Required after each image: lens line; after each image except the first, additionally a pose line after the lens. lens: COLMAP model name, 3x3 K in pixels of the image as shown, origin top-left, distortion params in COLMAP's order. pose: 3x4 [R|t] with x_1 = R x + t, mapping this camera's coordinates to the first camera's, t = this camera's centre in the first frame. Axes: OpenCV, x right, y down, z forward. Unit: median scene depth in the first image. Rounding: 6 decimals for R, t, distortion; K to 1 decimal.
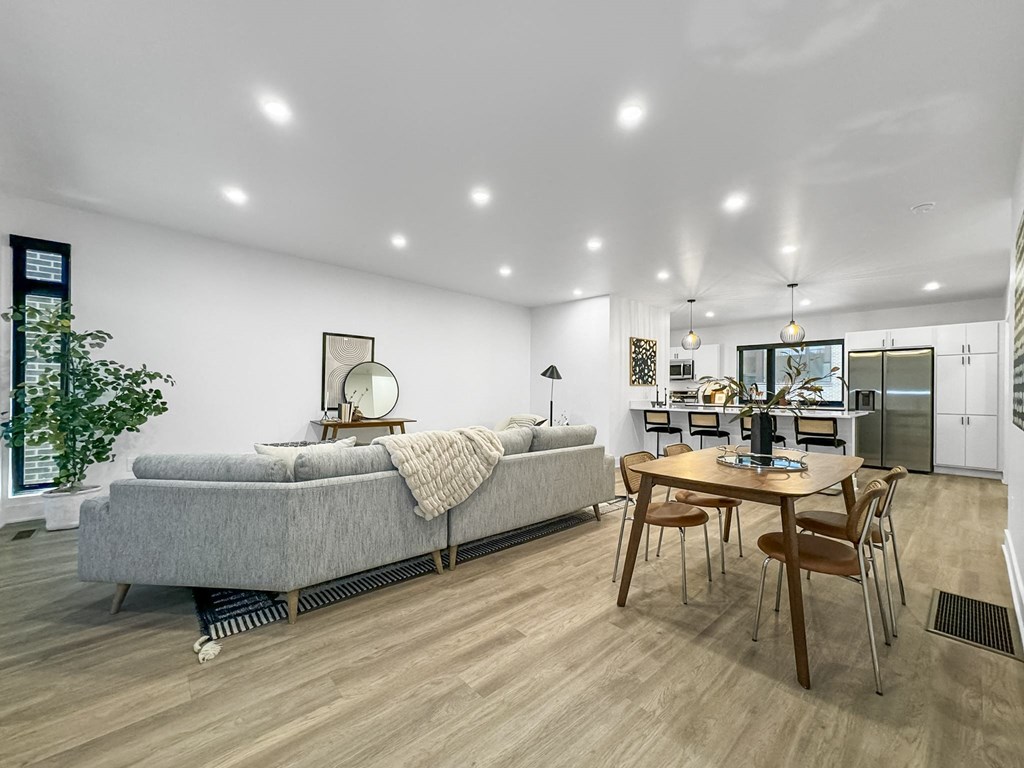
lens RADIAL K [[410.5, 0, 510.5], [0, 410.5, 387.8], [0, 0, 1]] dist [-0.007198, 0.000659]
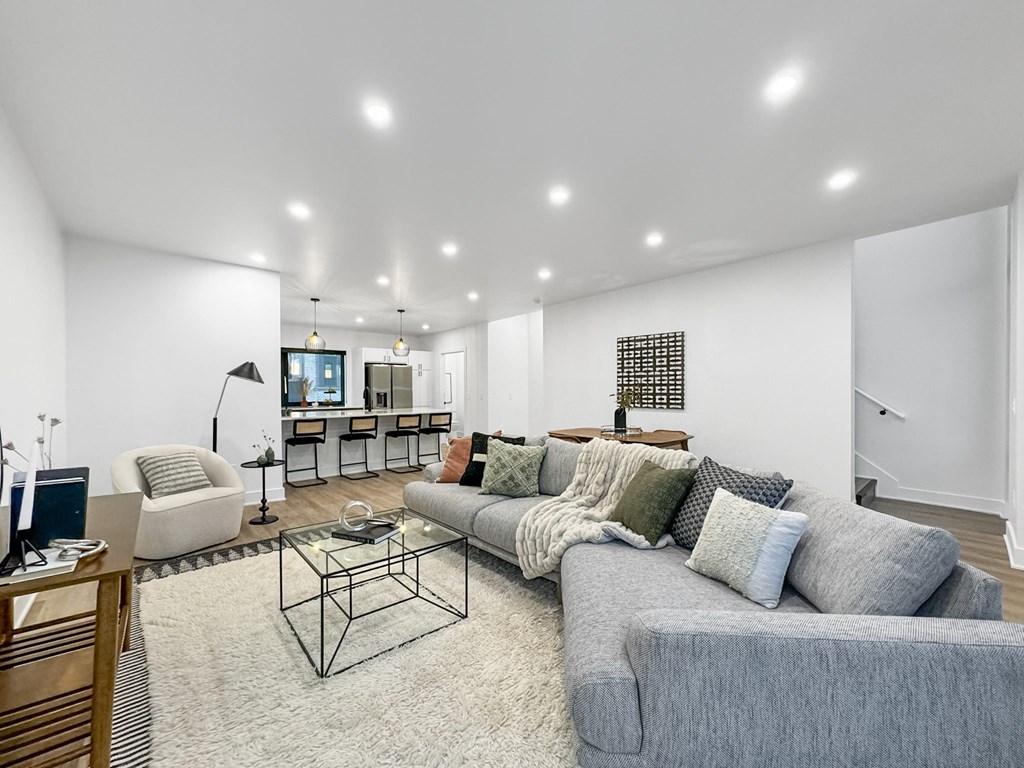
lens RADIAL K [[410.5, 0, 510.5], [0, 410.5, 387.8], [0, 0, 1]] dist [-0.007198, 0.000659]
pose [[0.008335, -0.004623, 0.999955, -0.540029], [0.006424, 0.999969, 0.004570, -0.012844], [-0.999945, 0.006385, 0.008365, 0.583315]]
